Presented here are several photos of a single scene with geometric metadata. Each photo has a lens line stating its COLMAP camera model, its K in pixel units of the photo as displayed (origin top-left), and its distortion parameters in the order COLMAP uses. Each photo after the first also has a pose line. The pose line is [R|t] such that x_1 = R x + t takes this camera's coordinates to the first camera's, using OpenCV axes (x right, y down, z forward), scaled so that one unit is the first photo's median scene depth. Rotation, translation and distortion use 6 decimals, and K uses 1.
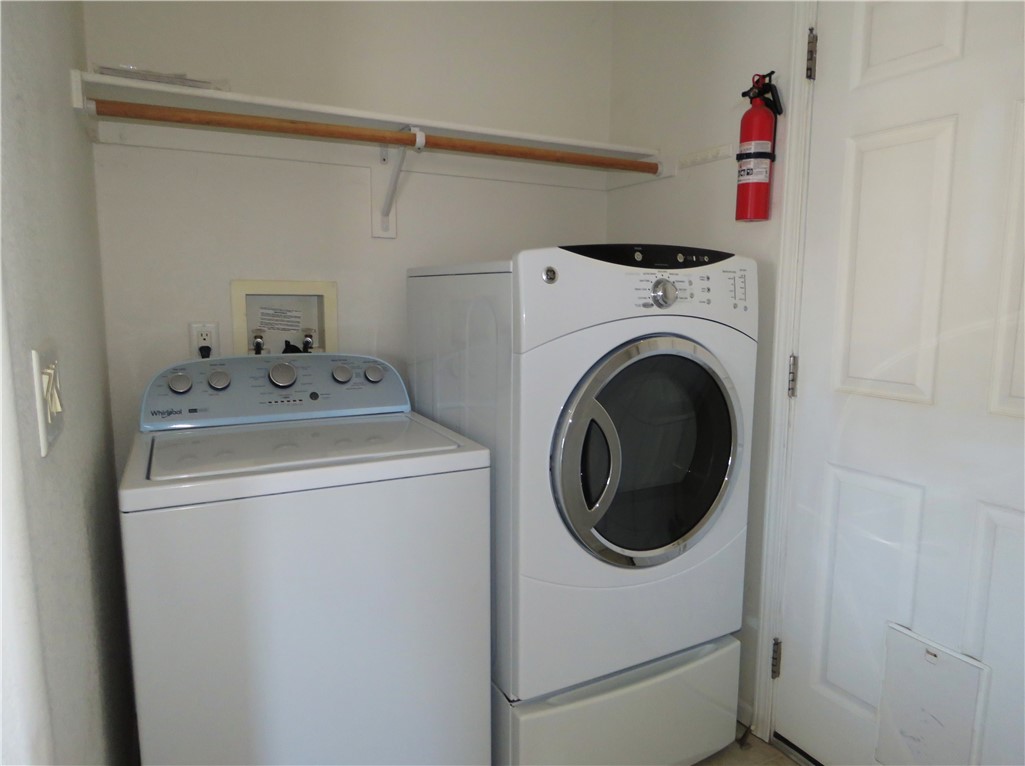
lens RADIAL K [[703.8, 0, 512.5], [0, 703.8, 383.0], [0, 0, 1]] dist [-0.001782, -0.001002]
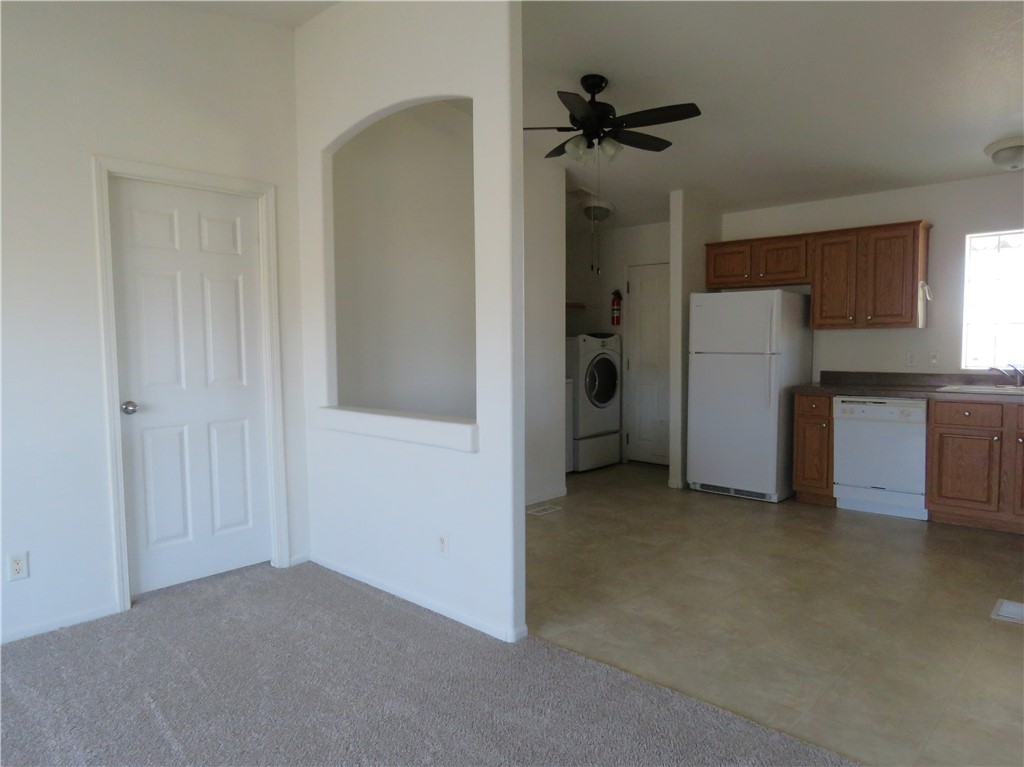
lens RADIAL K [[649.3, 0, 512.0], [0, 649.3, 383.5], [0, 0, 1]] dist [-0.002394, 0.001320]
pose [[0.951099, -0.033212, 0.307096, -1.375919], [0.054067, 0.996754, -0.059652, 0.287036], [-0.304118, 0.073339, 0.949807, -2.315664]]
